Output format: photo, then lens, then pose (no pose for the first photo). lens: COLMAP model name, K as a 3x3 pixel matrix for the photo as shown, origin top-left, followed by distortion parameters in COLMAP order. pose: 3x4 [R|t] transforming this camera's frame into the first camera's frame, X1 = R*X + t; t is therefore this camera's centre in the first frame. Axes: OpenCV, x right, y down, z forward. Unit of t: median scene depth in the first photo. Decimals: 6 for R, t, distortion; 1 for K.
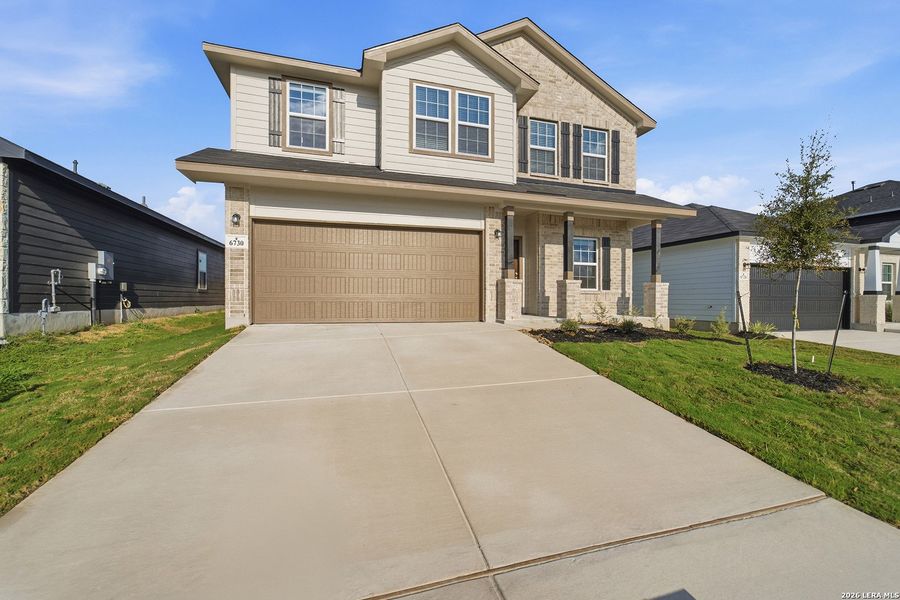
lens RADIAL K [[374.7, 0, 450.0], [0, 374.7, 300.0], [0, 0, 1]] dist [-0.034406, 0.021132]
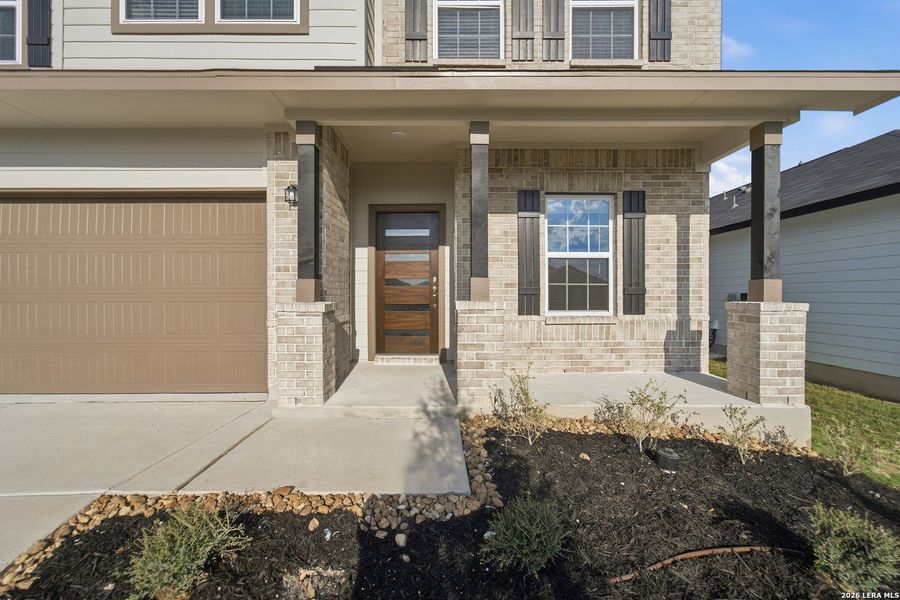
lens RADIAL K [[374.7, 0, 450.0], [0, 374.7, 300.0], [0, 0, 1]] dist [-0.034406, 0.021132]
pose [[0.956980, -0.003038, -0.290138, 0.342264], [0.007612, 0.999864, 0.014637, -0.051452], [0.290054, -0.016215, 0.956873, 0.532973]]
